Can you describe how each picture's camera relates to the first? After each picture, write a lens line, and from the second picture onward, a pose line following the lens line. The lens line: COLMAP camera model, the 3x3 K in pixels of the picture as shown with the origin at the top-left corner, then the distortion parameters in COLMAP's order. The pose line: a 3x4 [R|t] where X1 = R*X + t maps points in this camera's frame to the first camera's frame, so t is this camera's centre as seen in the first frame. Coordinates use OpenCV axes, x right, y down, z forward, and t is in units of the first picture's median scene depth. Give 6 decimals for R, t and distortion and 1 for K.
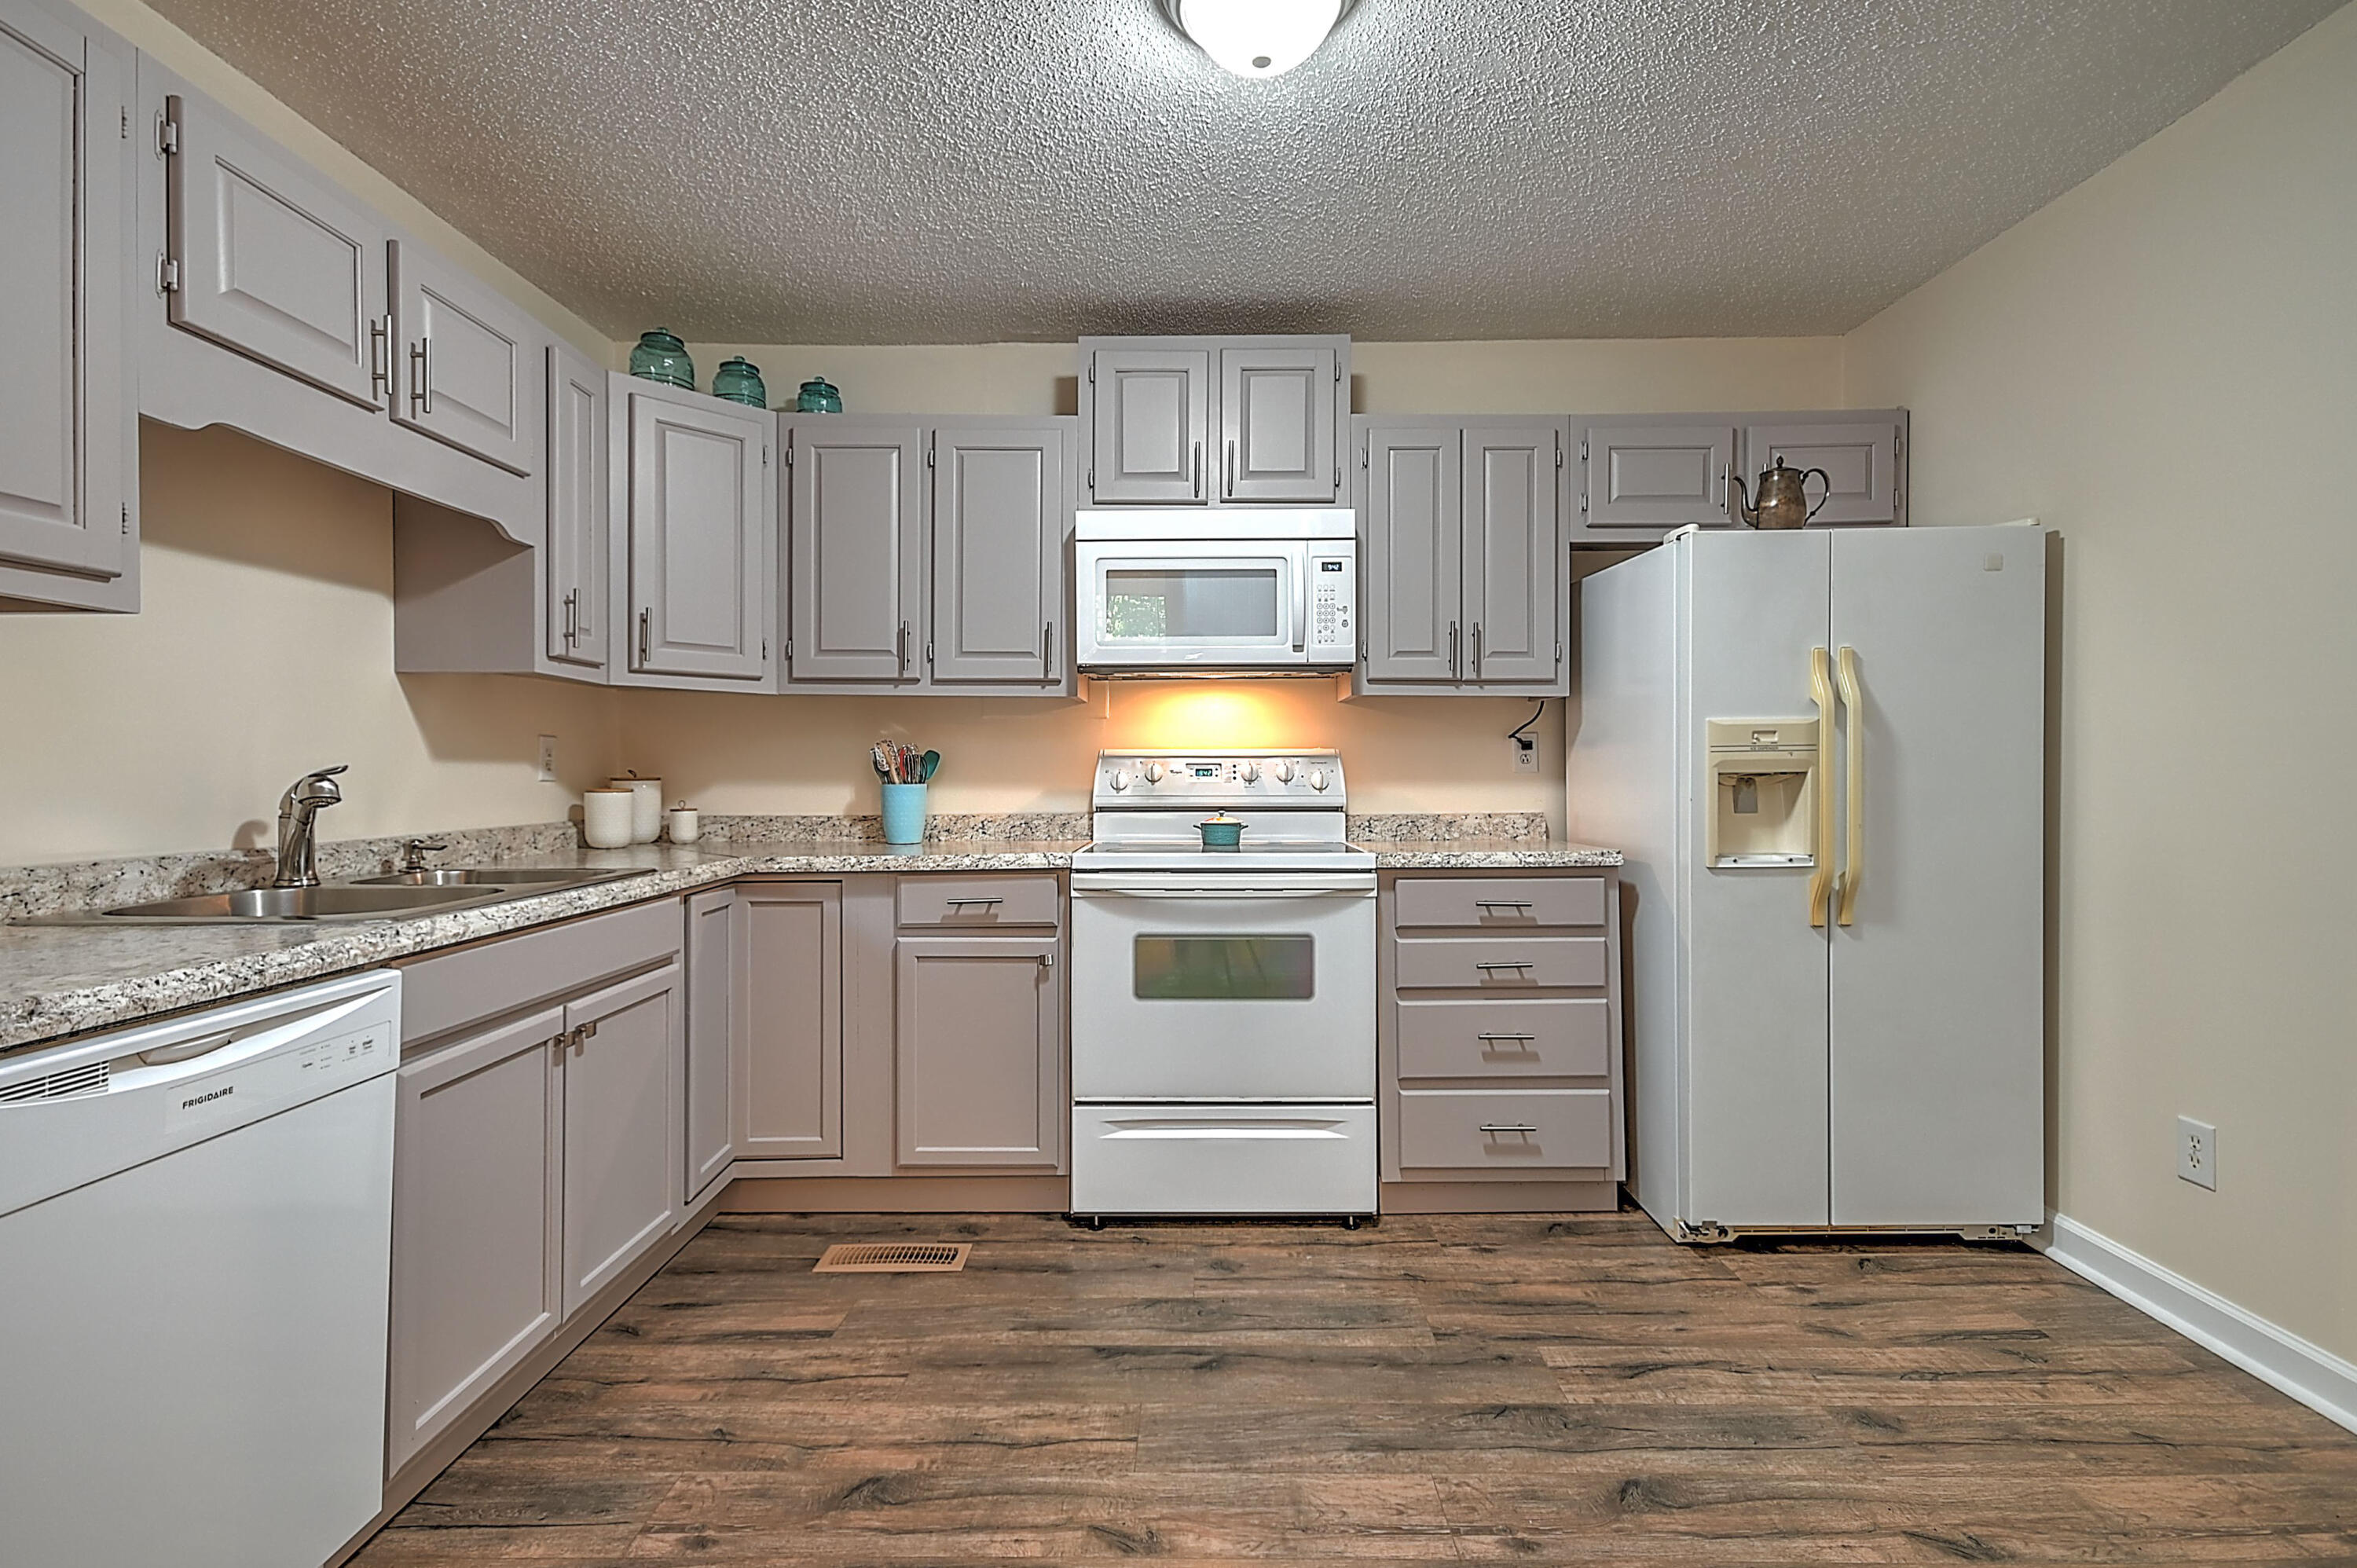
lens RADIAL K [[1078.7, 0, 1183.1], [0, 1078.7, 779.7], [0, 0, 1]] dist [0.010973, -0.001236]
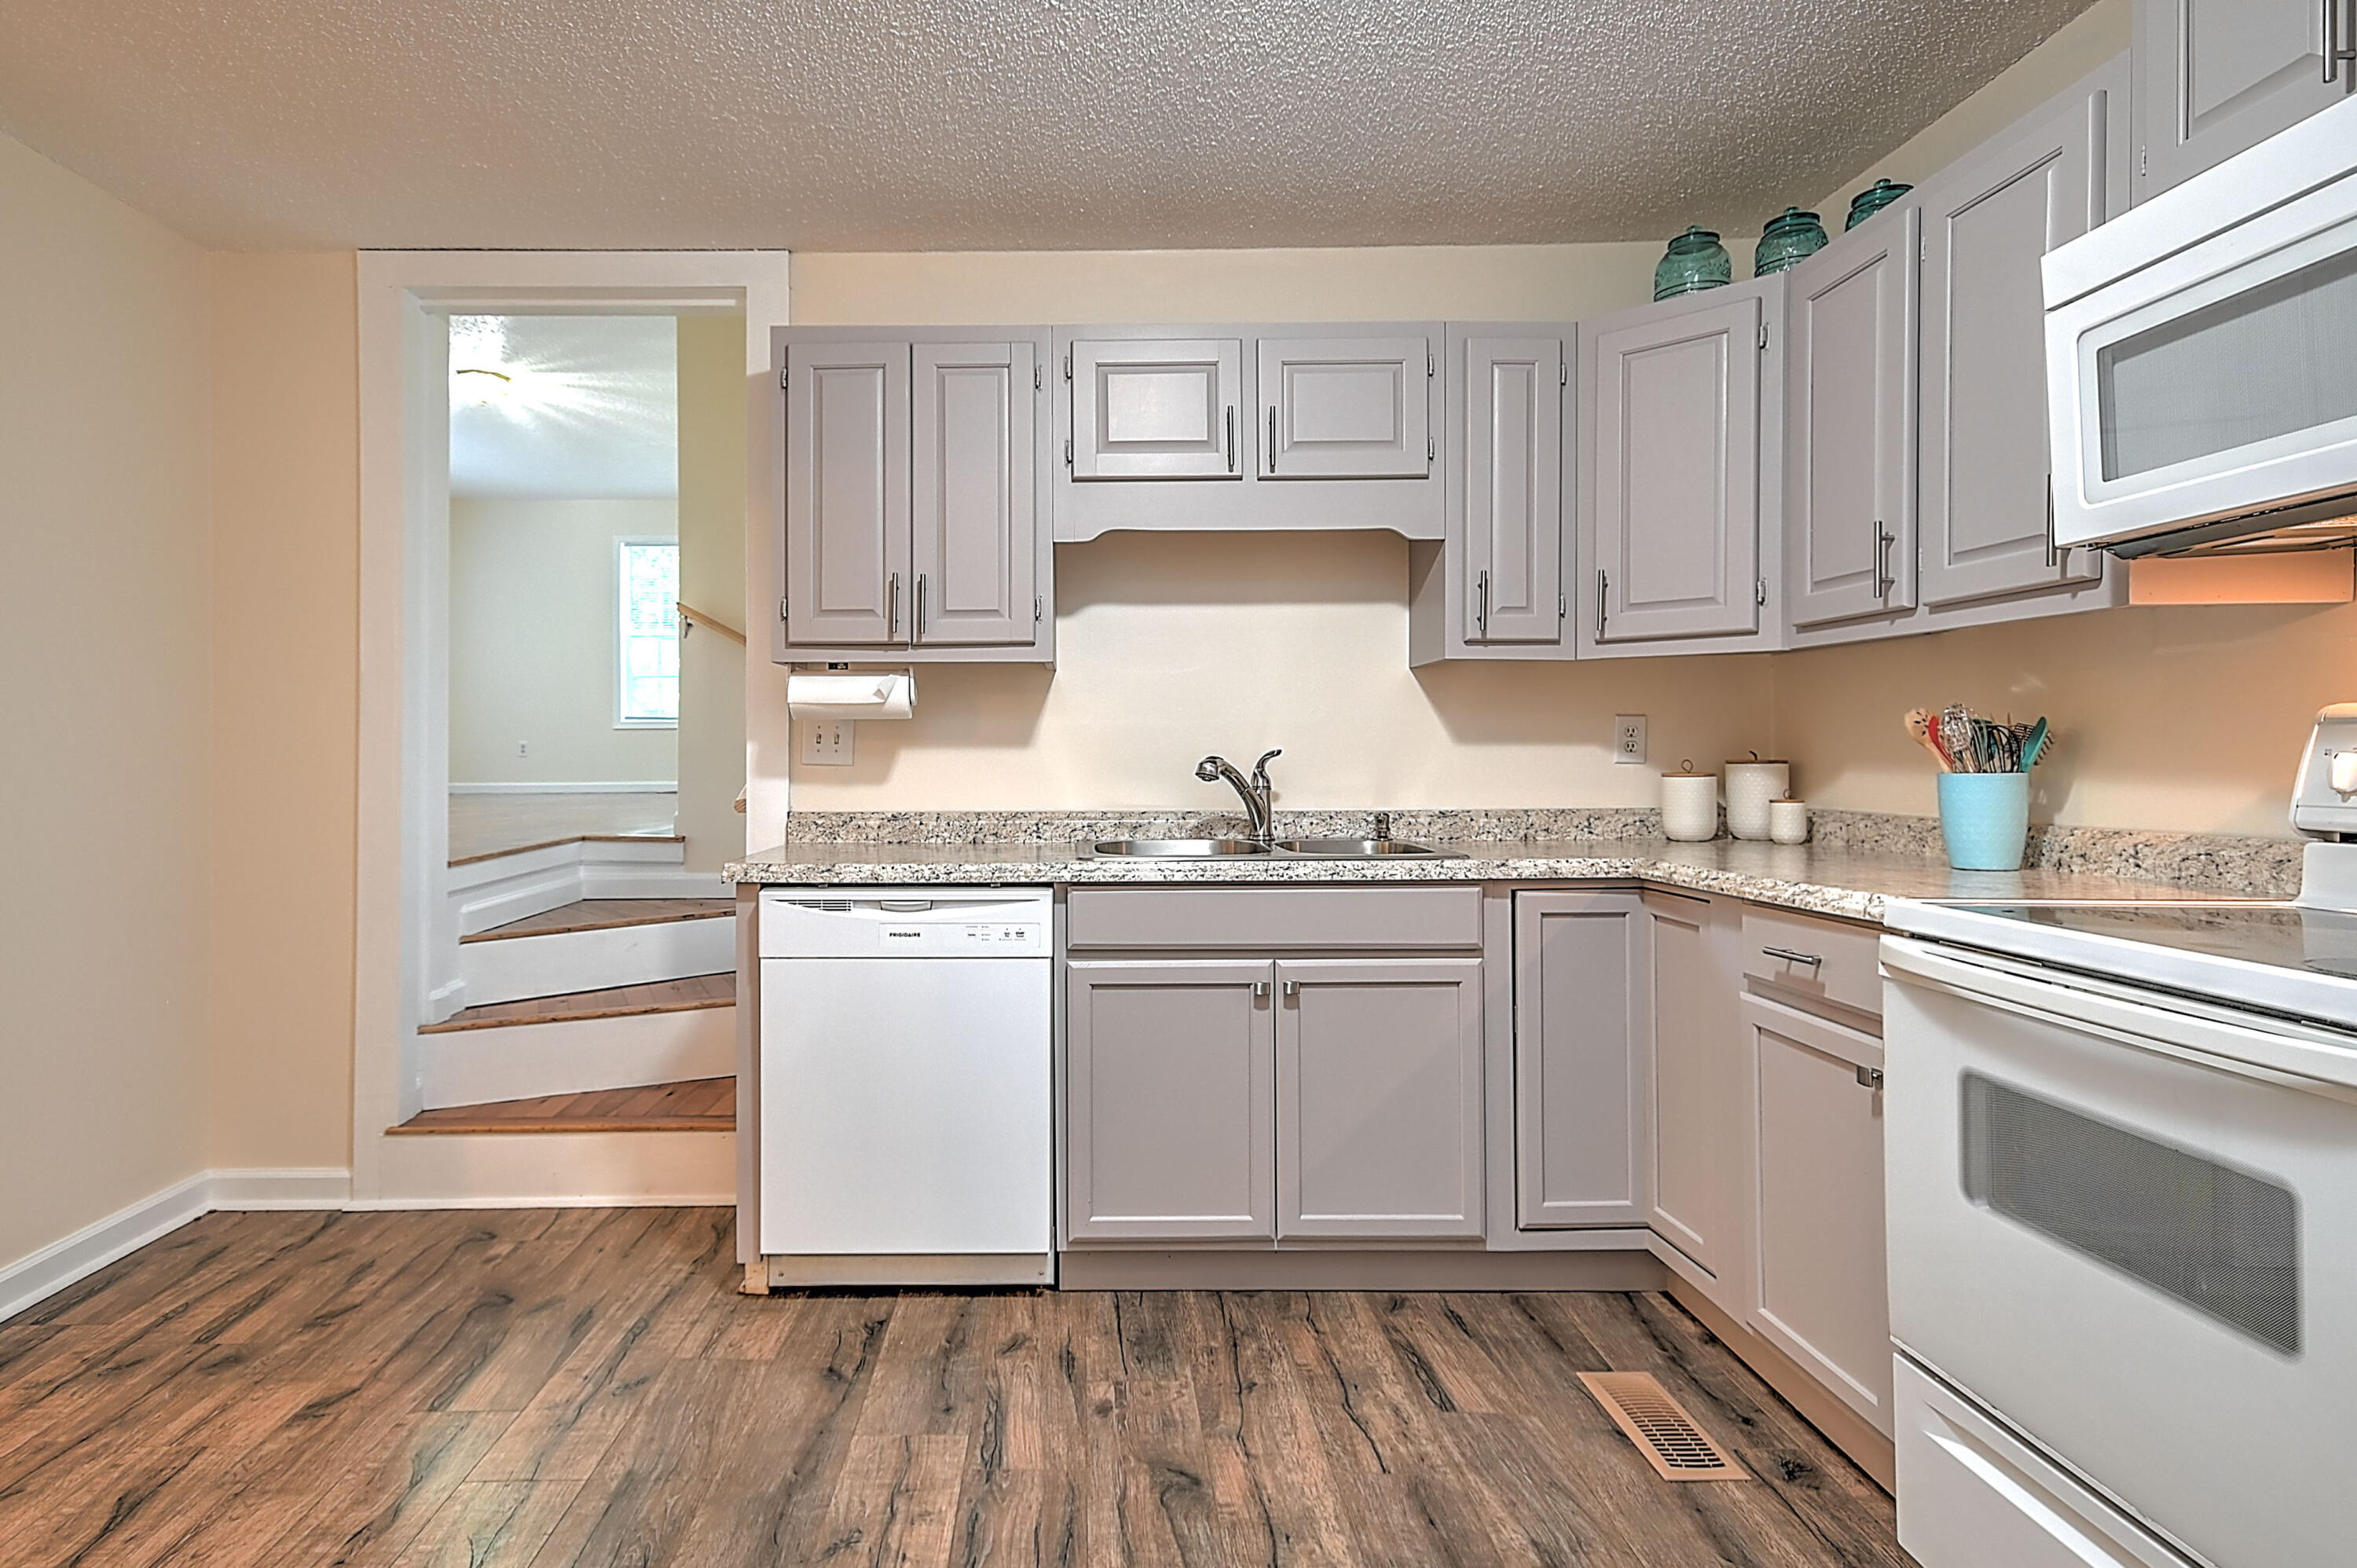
lens RADIAL K [[1272.2, 0, 1088.5], [0, 1272.2, 754.8], [0, 0, 1]] dist [0.024002, 0.001039]
pose [[0.014805, 0.002080, -0.999888, 0.637234], [-0.003179, 0.999993, 0.002033, -0.008622], [0.999885, 0.003149, 0.014812, 0.647341]]
